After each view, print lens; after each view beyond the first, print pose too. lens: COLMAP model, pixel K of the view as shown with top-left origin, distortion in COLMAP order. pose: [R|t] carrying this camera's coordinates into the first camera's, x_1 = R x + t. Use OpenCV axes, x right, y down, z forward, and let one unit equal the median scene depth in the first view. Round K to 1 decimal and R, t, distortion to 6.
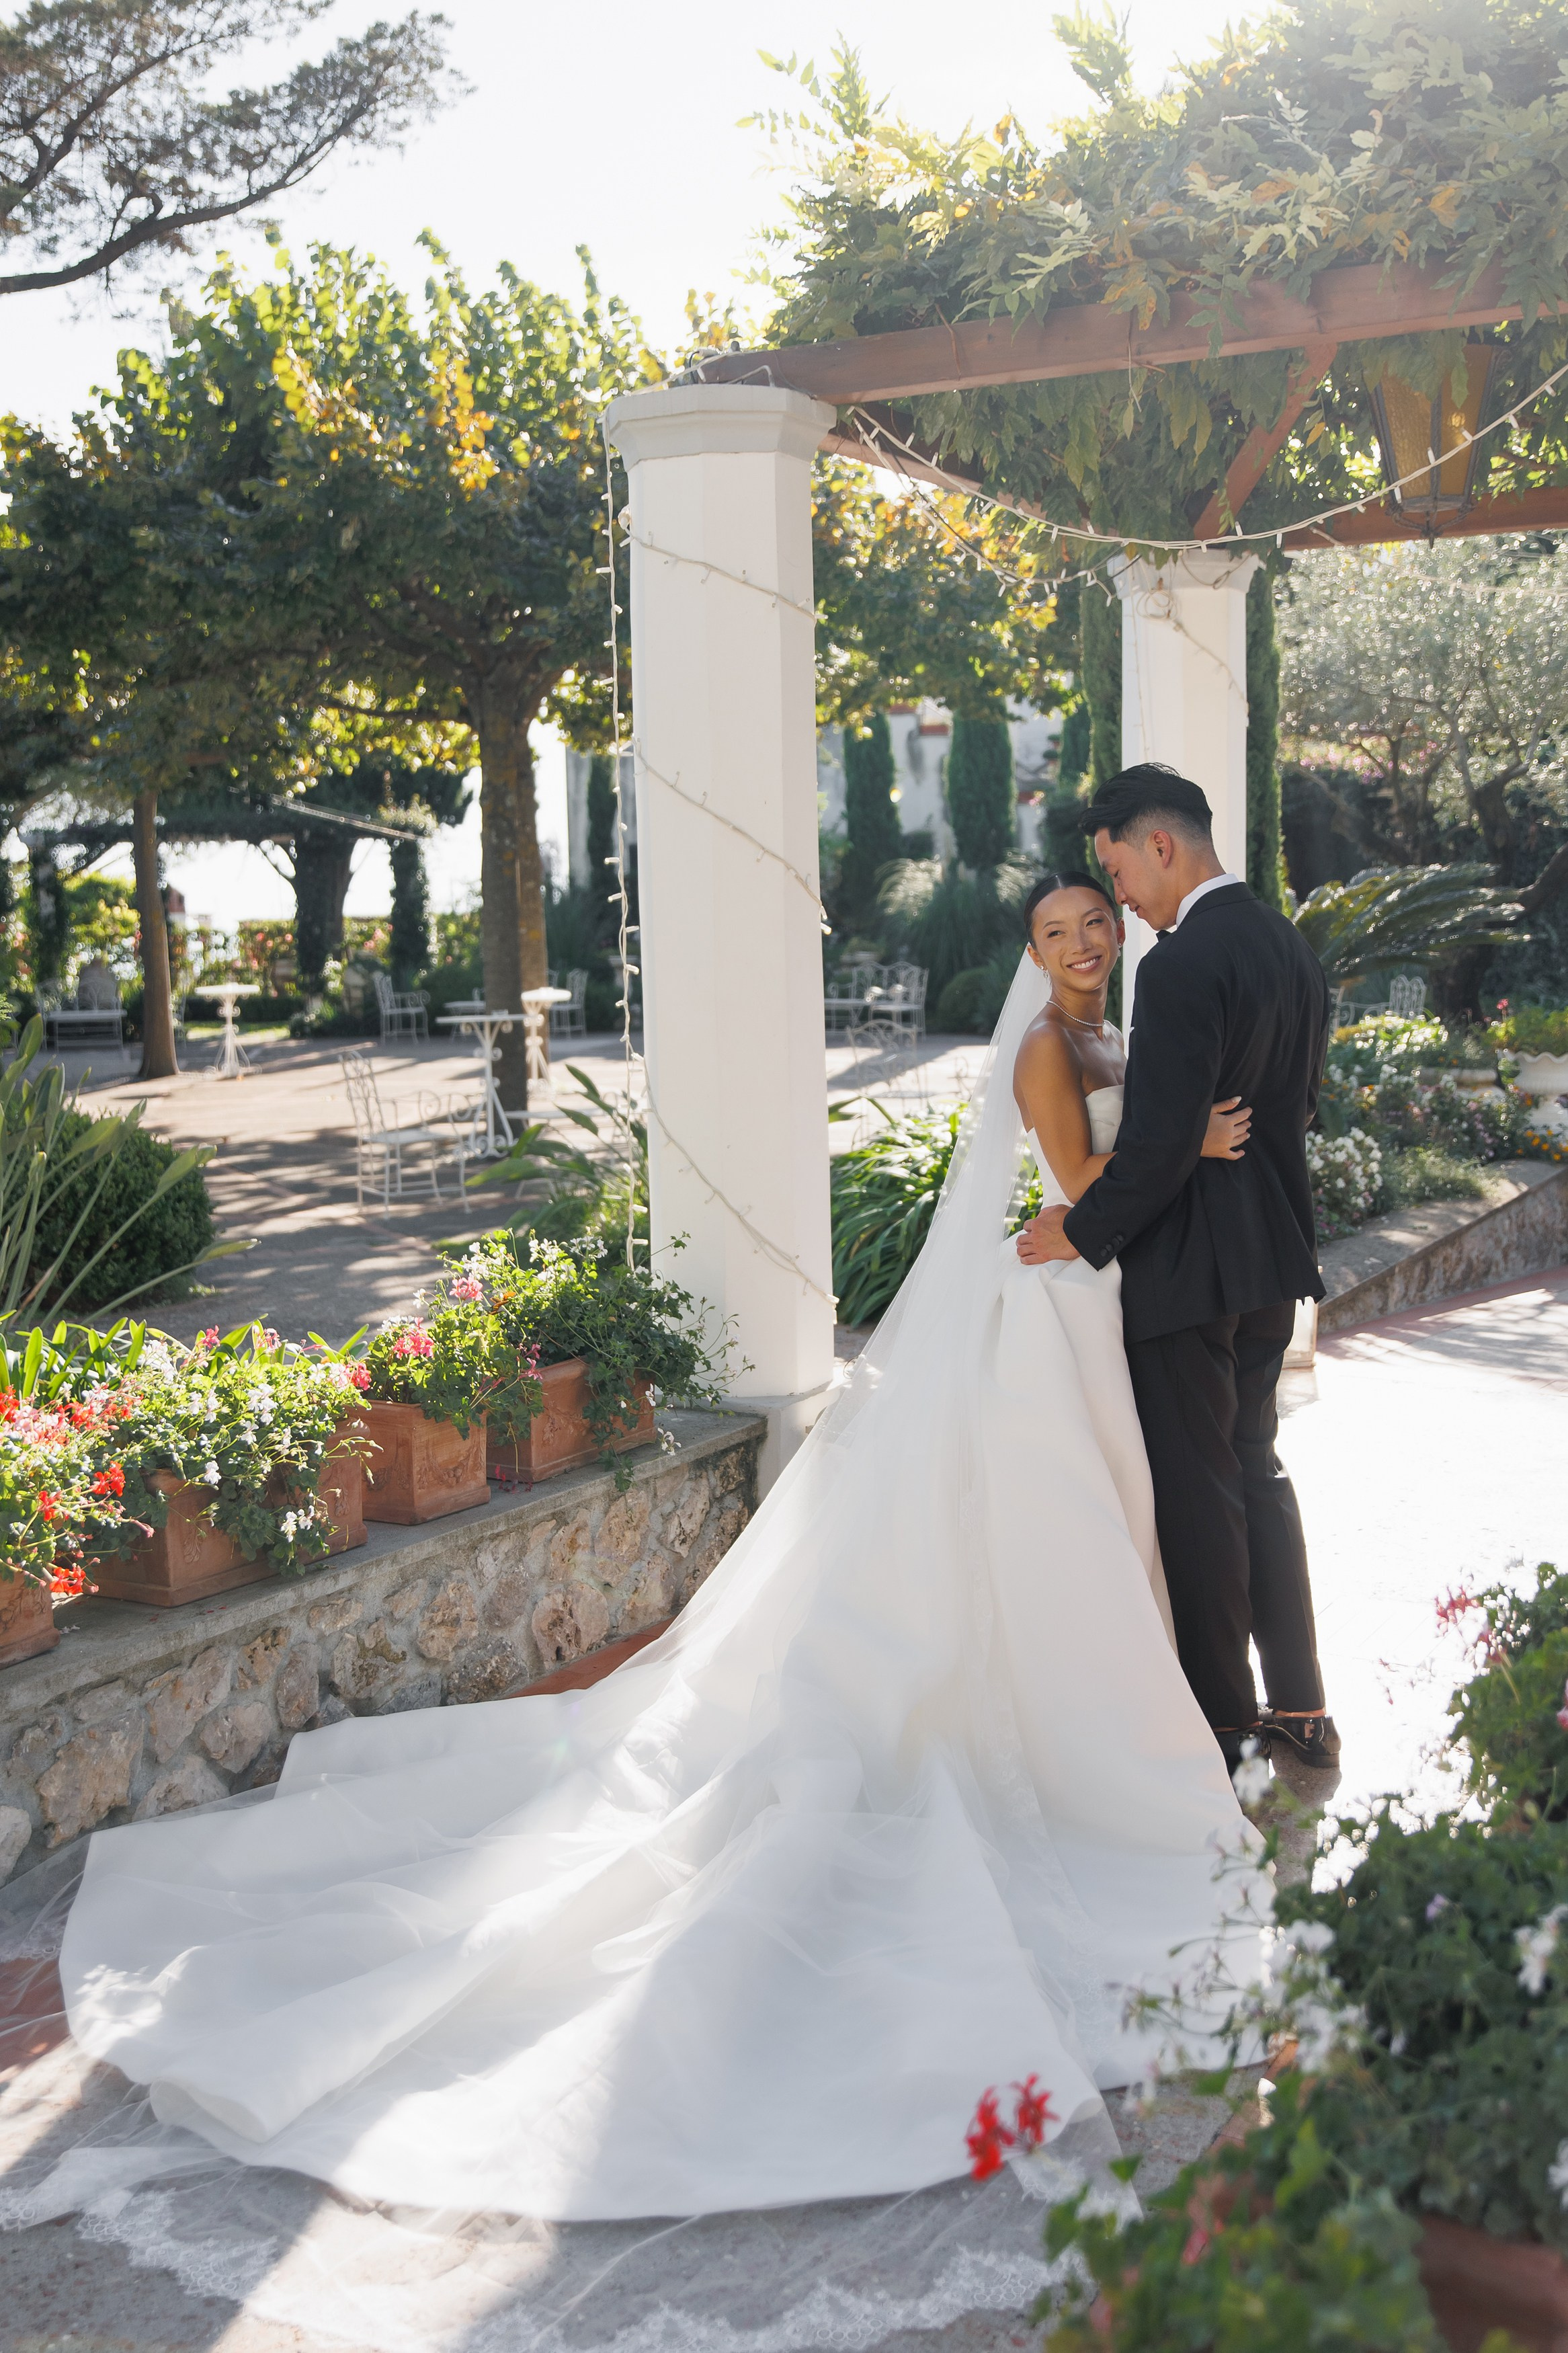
lens RADIAL K [[2392.8, 0, 789.2], [0, 2392.8, 1168.5], [0, 0, 1]] dist [-0.020549, 0.000000]
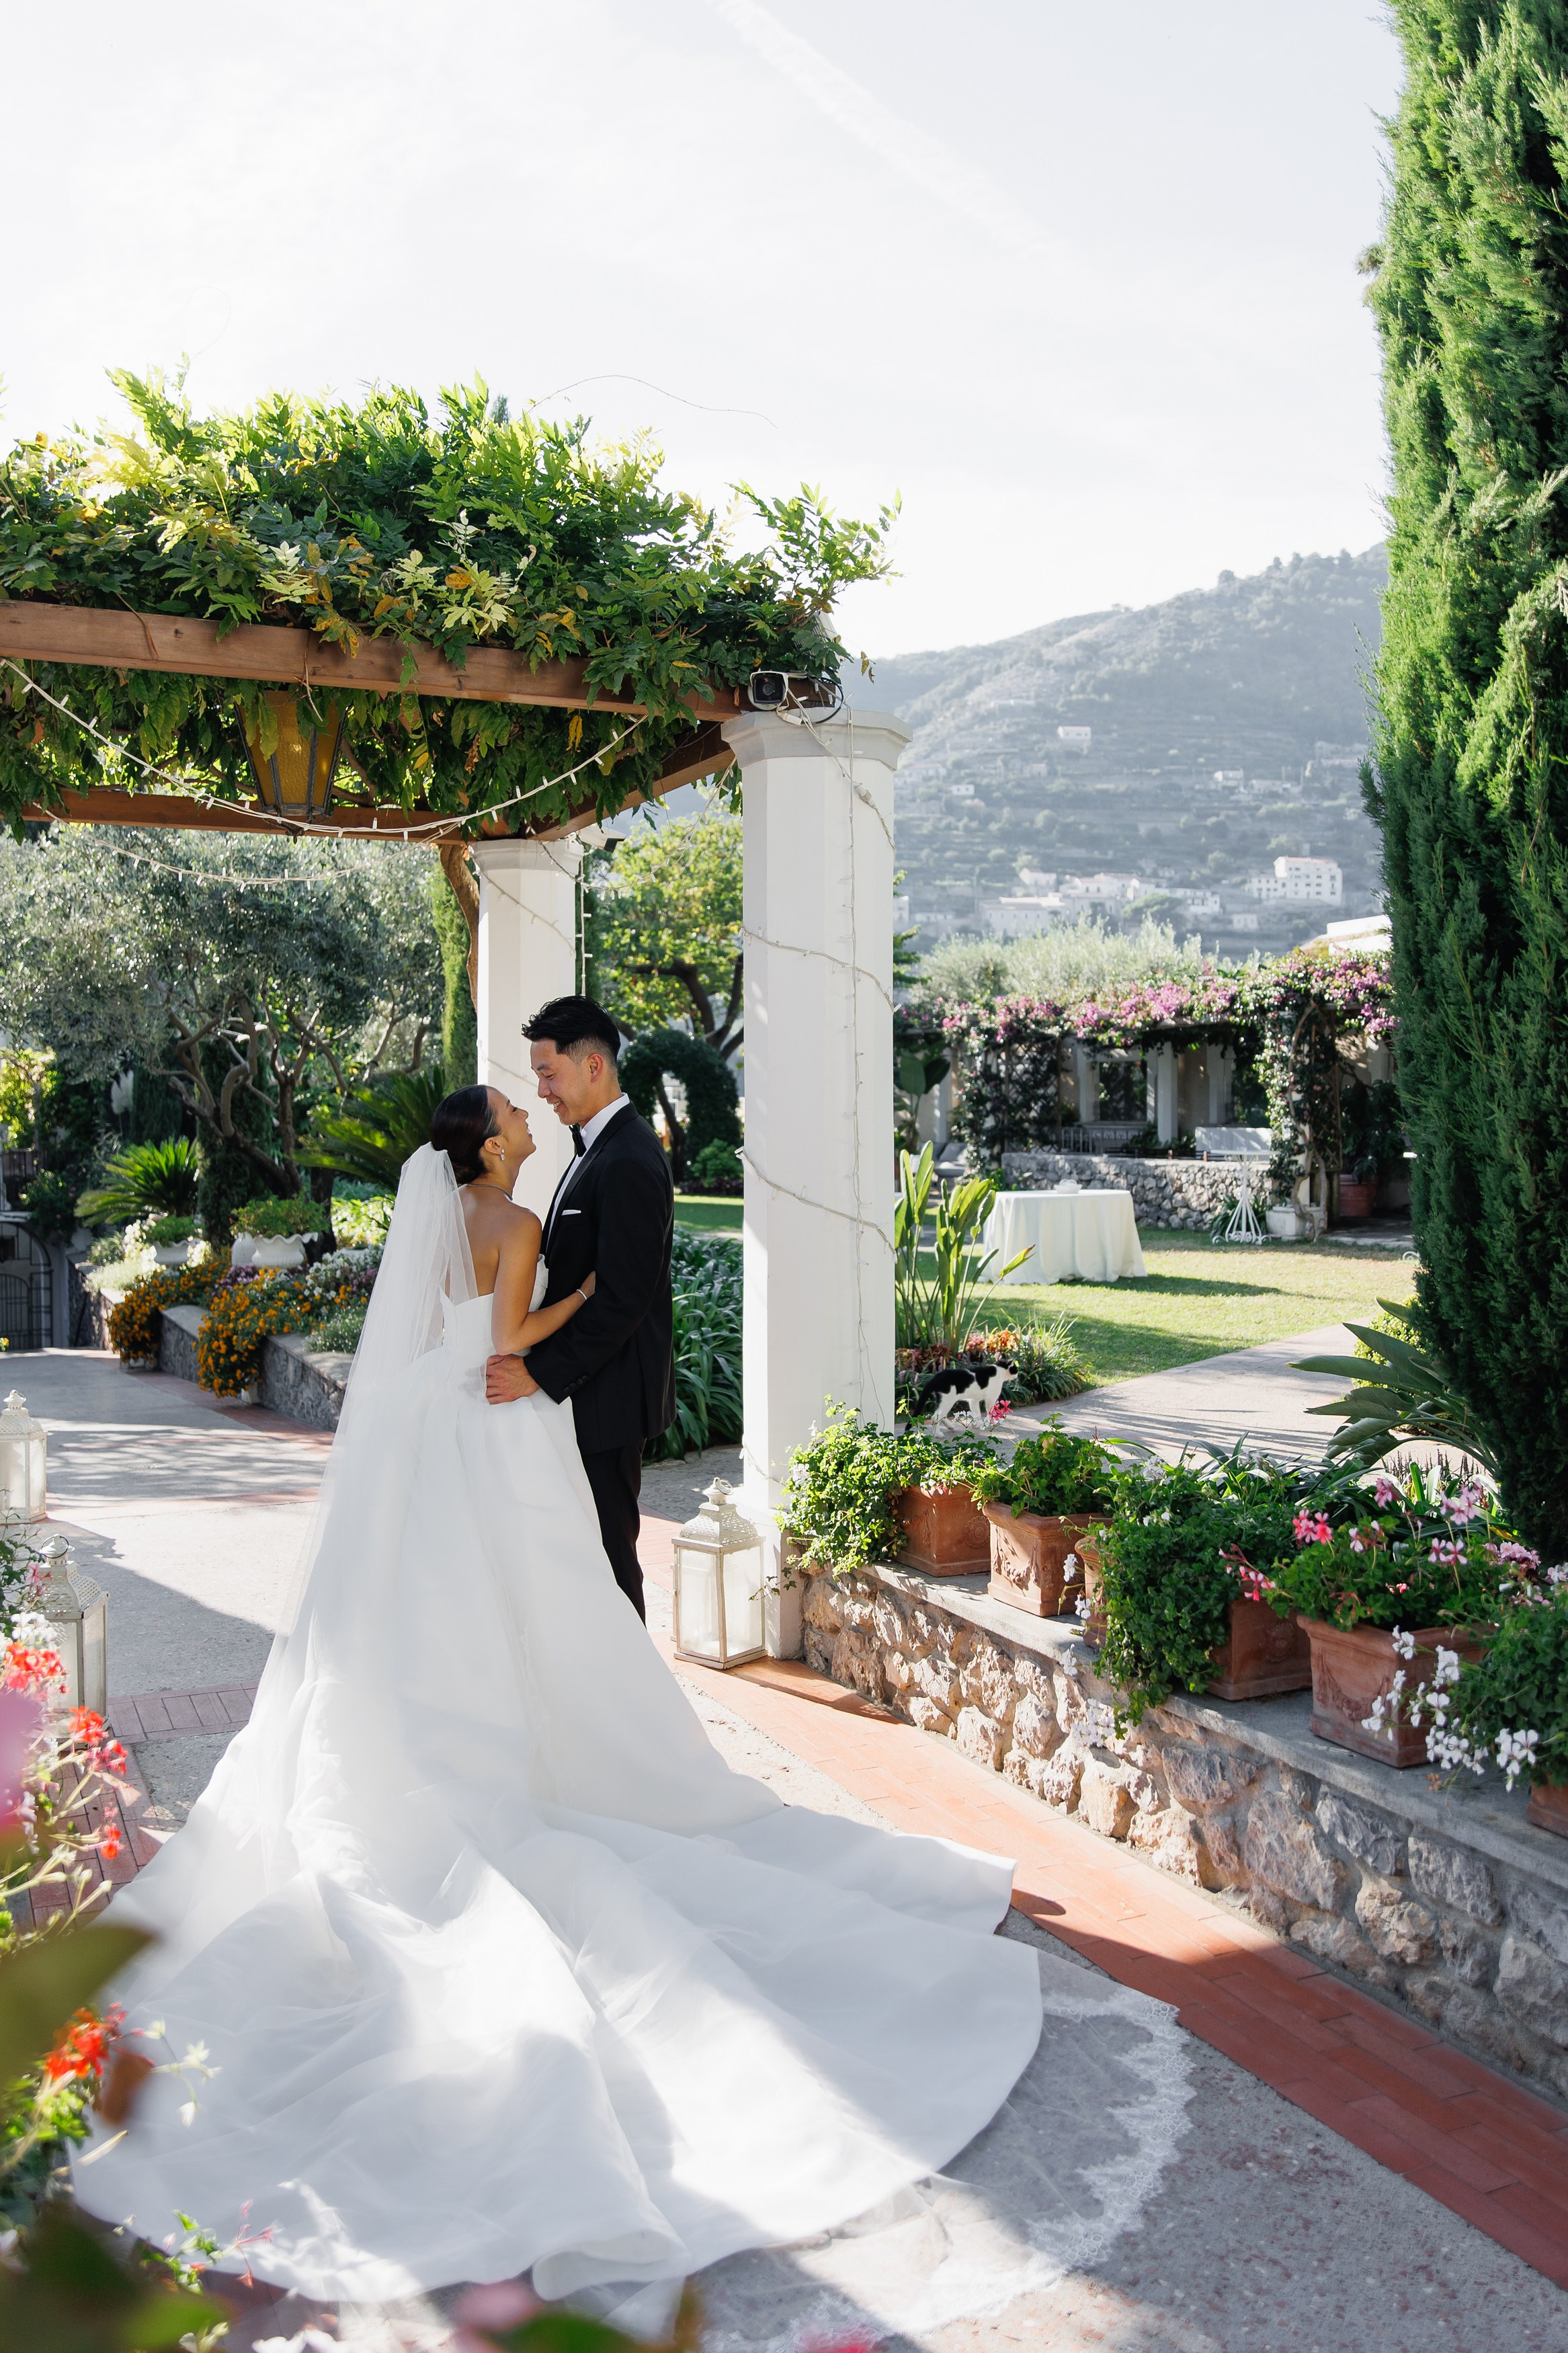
lens RADIAL K [[1922.5, 0, 812.8], [0, 1922.5, 1173.0], [0, 0, 1]] dist [-0.024131, -0.028643]
pose [[0.589415, -0.015100, 0.807690, -0.185916], [0.085128, 0.995419, -0.043512, -0.006774], [-0.803333, 0.094404, 0.588000, 0.086051]]
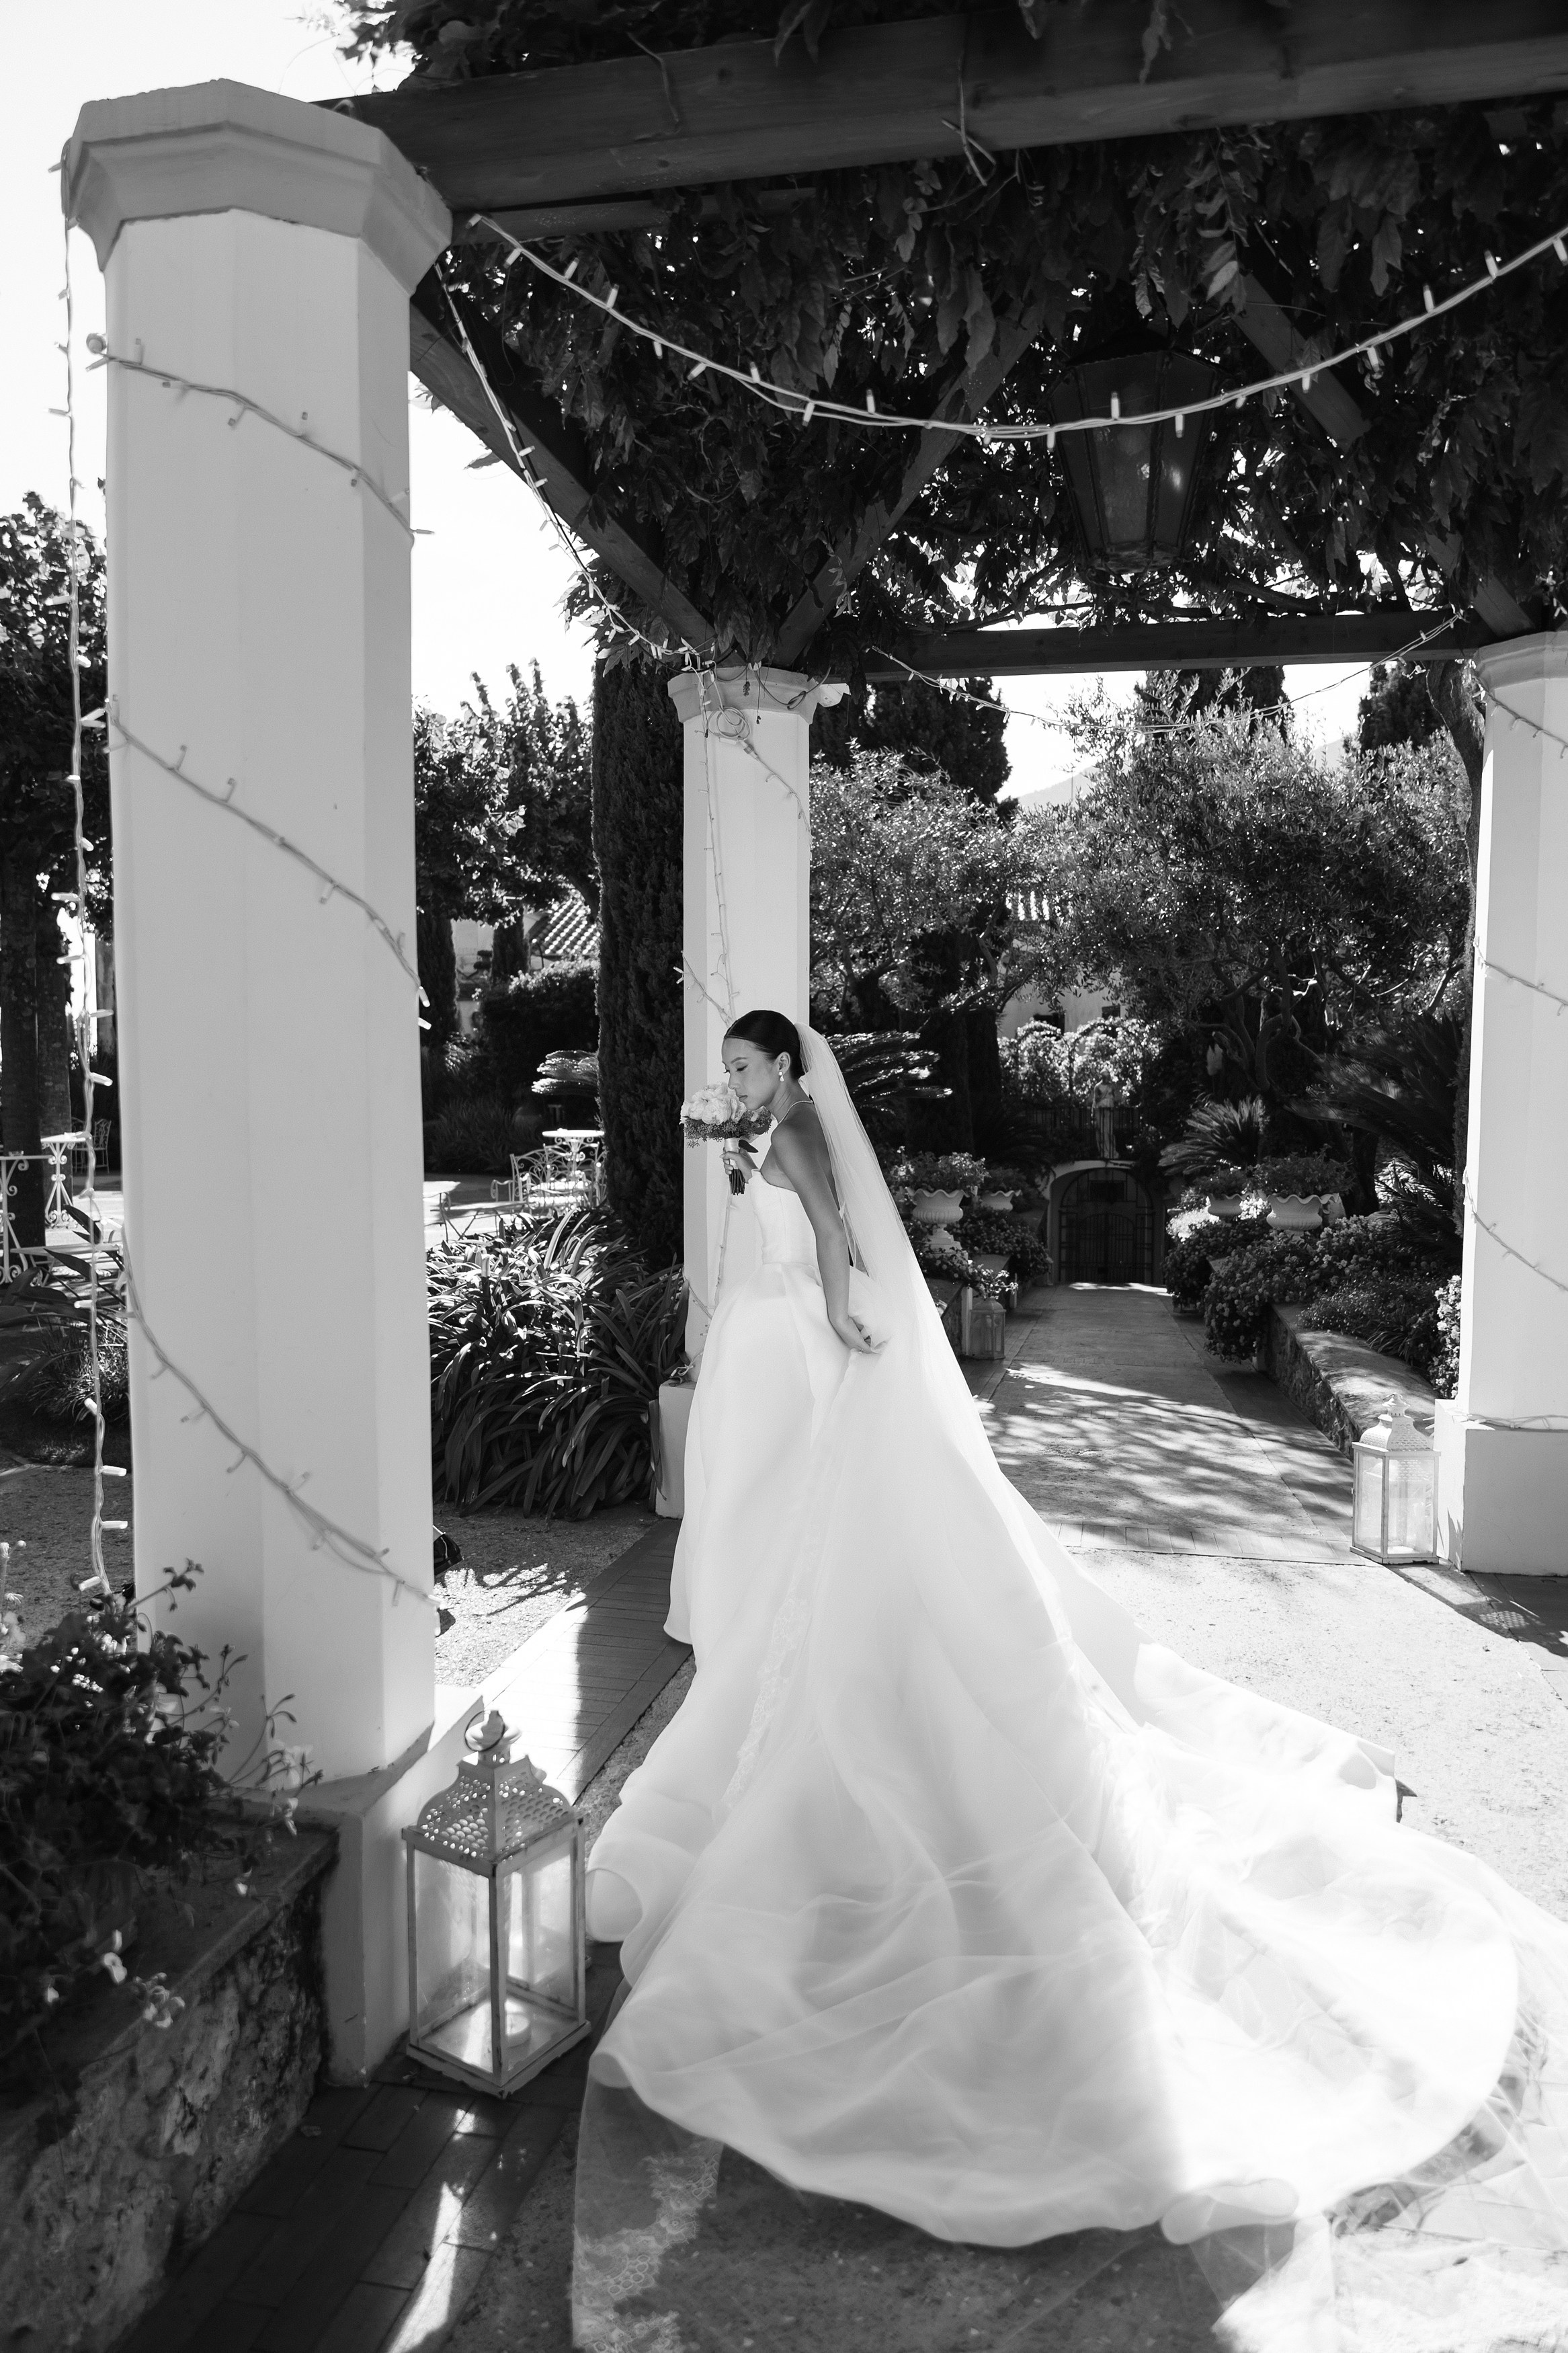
lens RADIAL K [[1626.7, 0, 794.4], [0, 1626.7, 1175.3], [0, 0, 1]] dist [-0.036711, 0.015980]
pose [[0.951816, 0.001912, 0.306665, -0.009921], [0.014377, 0.998603, -0.050849, -0.014777], [-0.306333, 0.052808, 0.950458, 0.231219]]
